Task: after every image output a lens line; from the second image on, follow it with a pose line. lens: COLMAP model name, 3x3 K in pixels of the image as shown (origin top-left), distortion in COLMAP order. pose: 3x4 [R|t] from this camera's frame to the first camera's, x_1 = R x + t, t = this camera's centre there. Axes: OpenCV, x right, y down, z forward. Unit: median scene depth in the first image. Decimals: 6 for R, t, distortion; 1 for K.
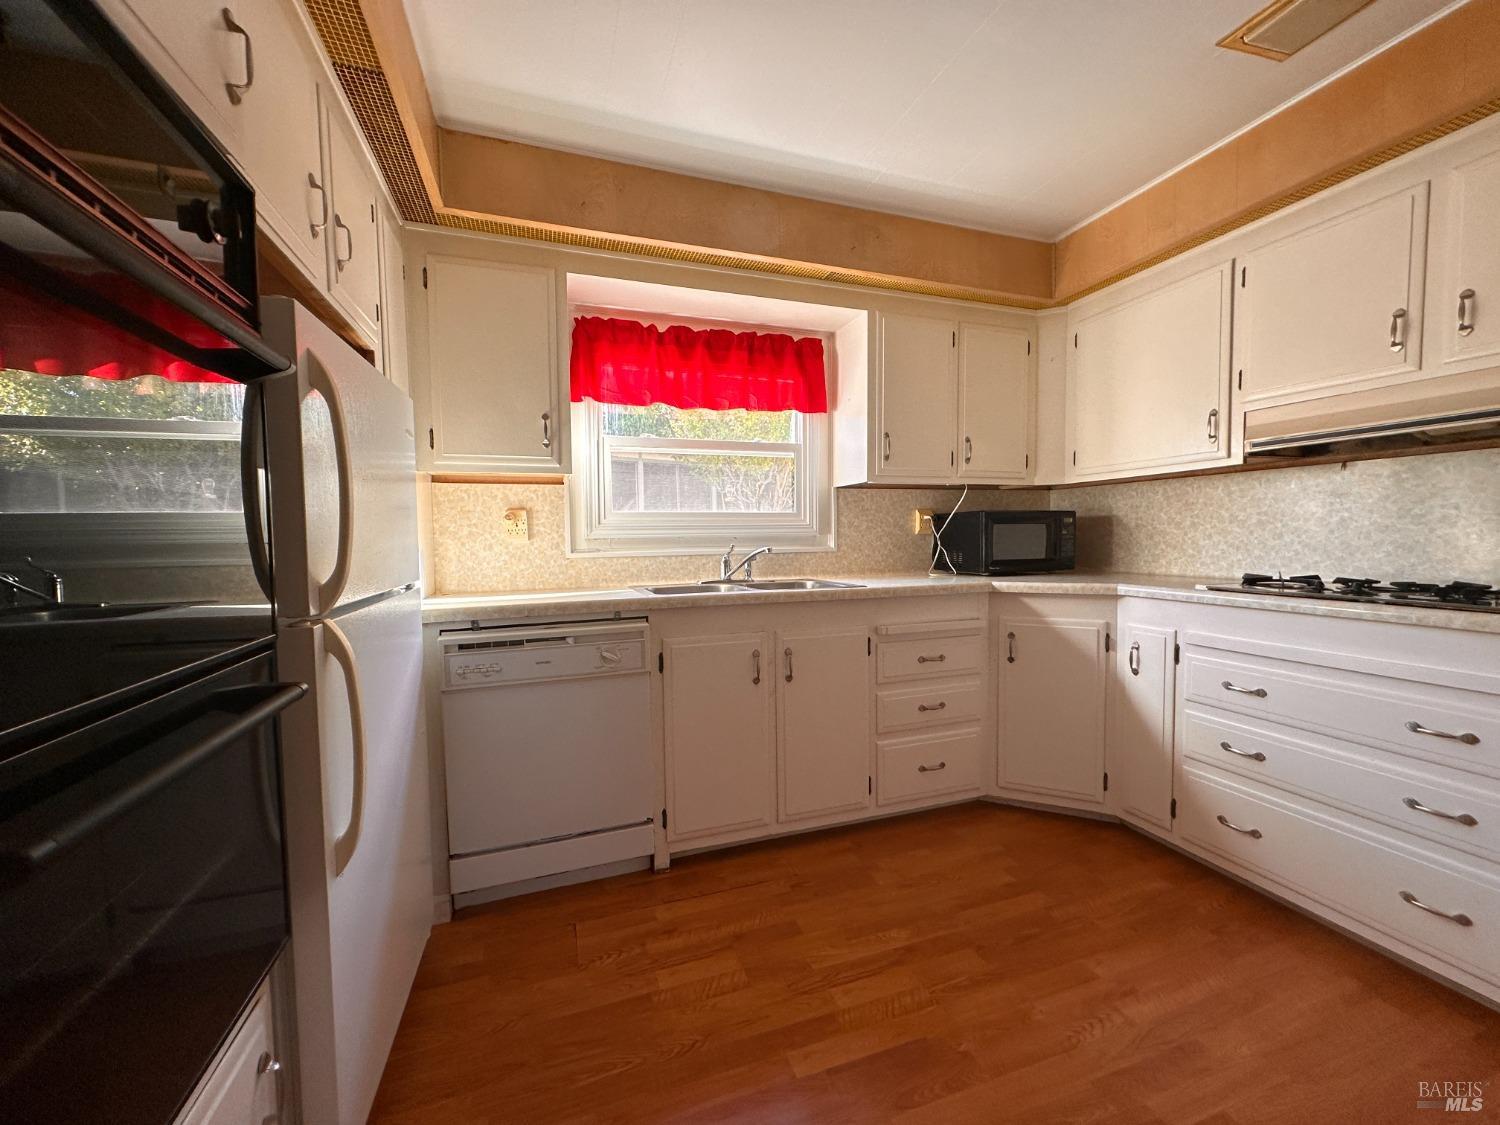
lens RADIAL K [[600.4, 0, 750.8], [0, 600.4, 564.3], [0, 0, 1]] dist [0.001391, 0.000508]
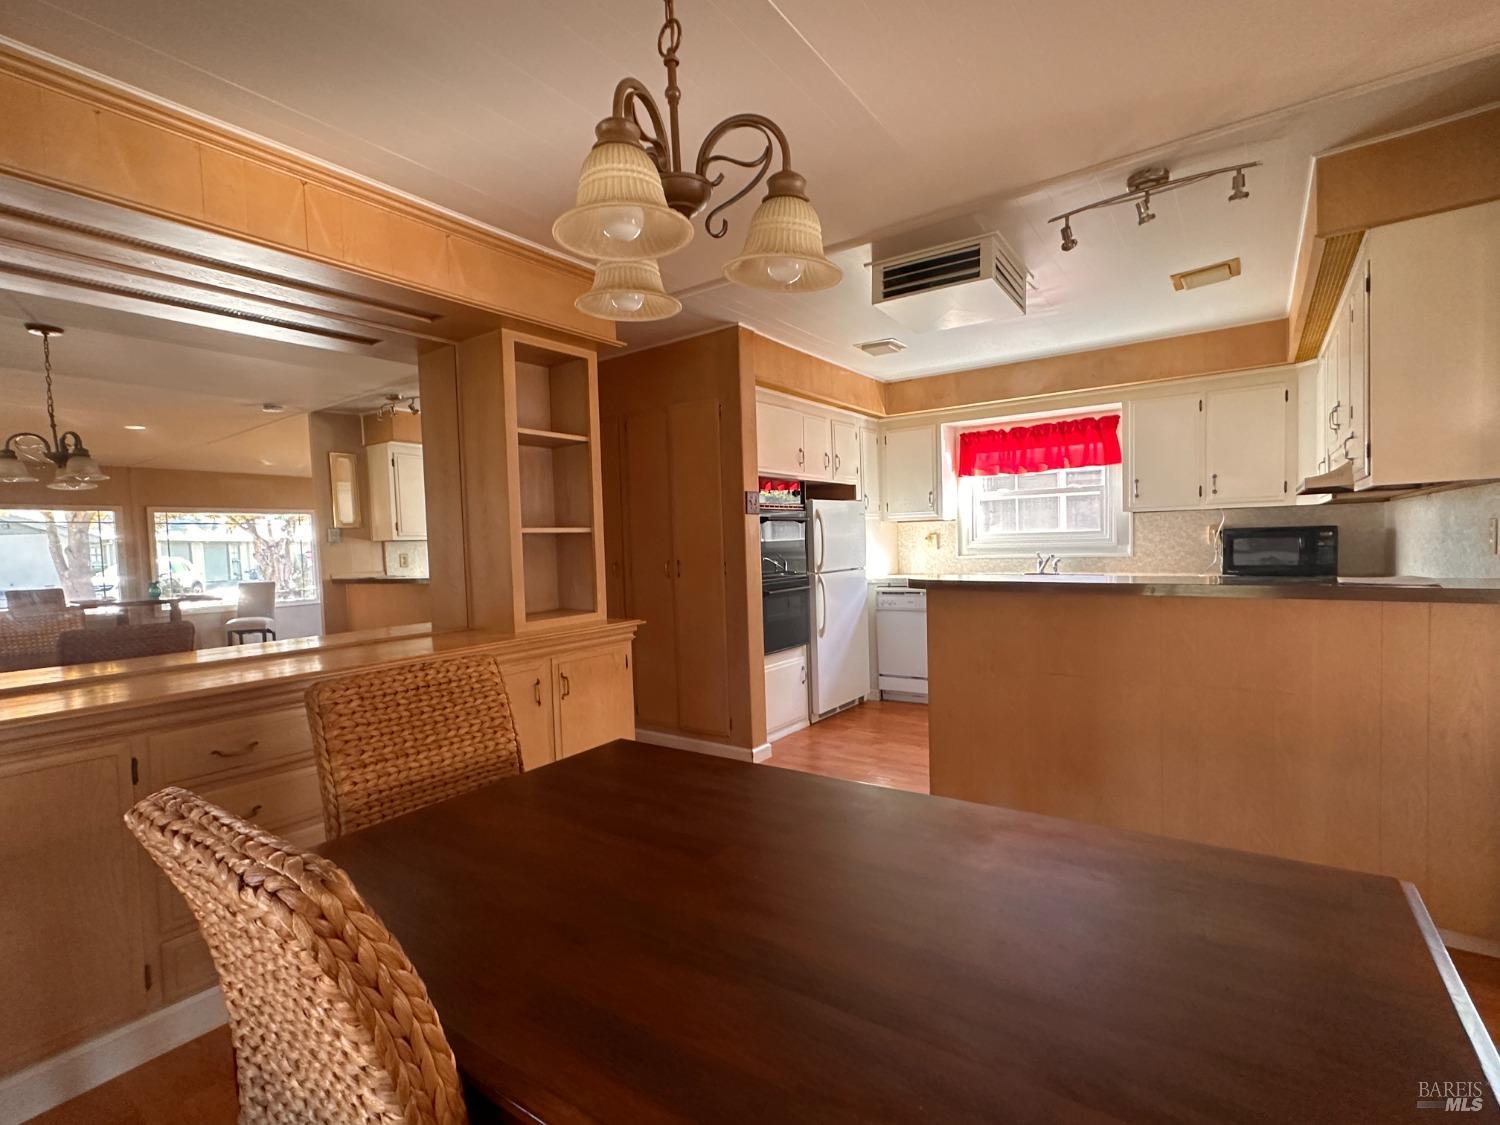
lens RADIAL K [[693.3, 0, 745.1], [0, 693.3, 574.8], [0, 0, 1]] dist [-0.002715, -0.000295]
pose [[0.578019, 0.038586, -0.815111, 1.101810], [-0.016601, 0.999231, 0.035530, -0.024904], [0.815855, -0.007006, 0.578214, -0.827325]]
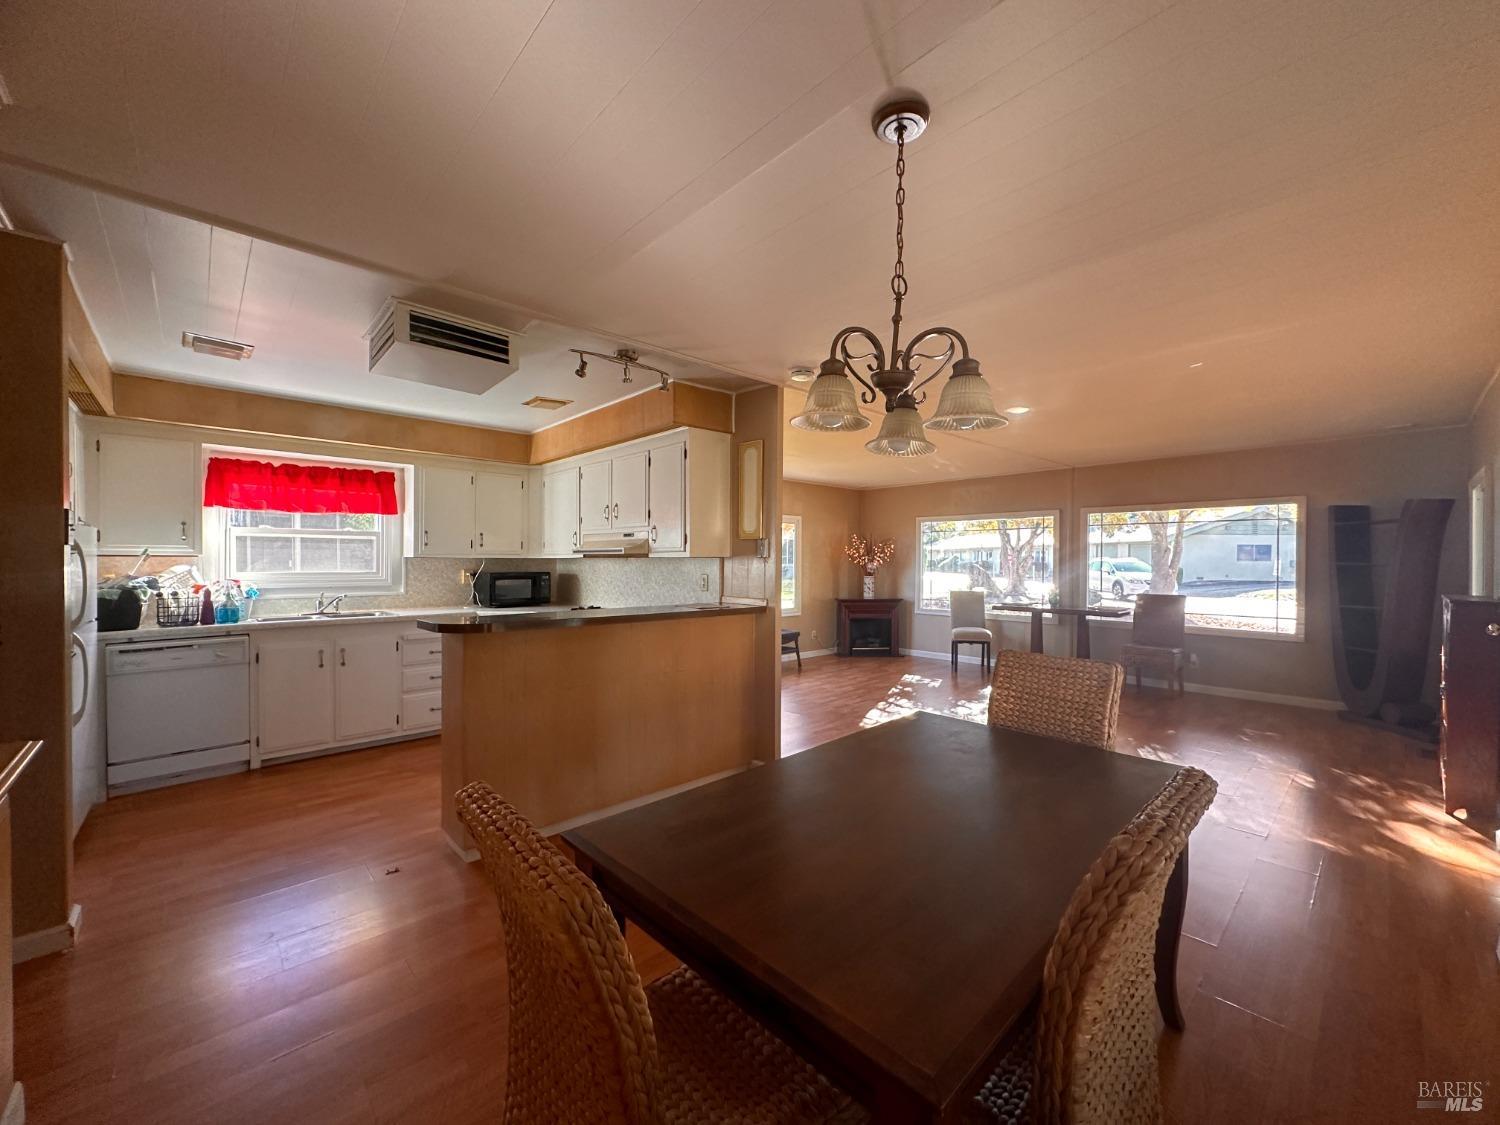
lens RADIAL K [[600.4, 0, 749.4], [0, 600.4, 563.9], [0, 0, 1]] dist [0.001391, 0.000508]
pose [[0.912473, 0.013384, 0.408918, 0.382509], [0.004926, 0.999033, -0.043691, -0.033316], [-0.409108, 0.041881, 0.911524, -1.083035]]
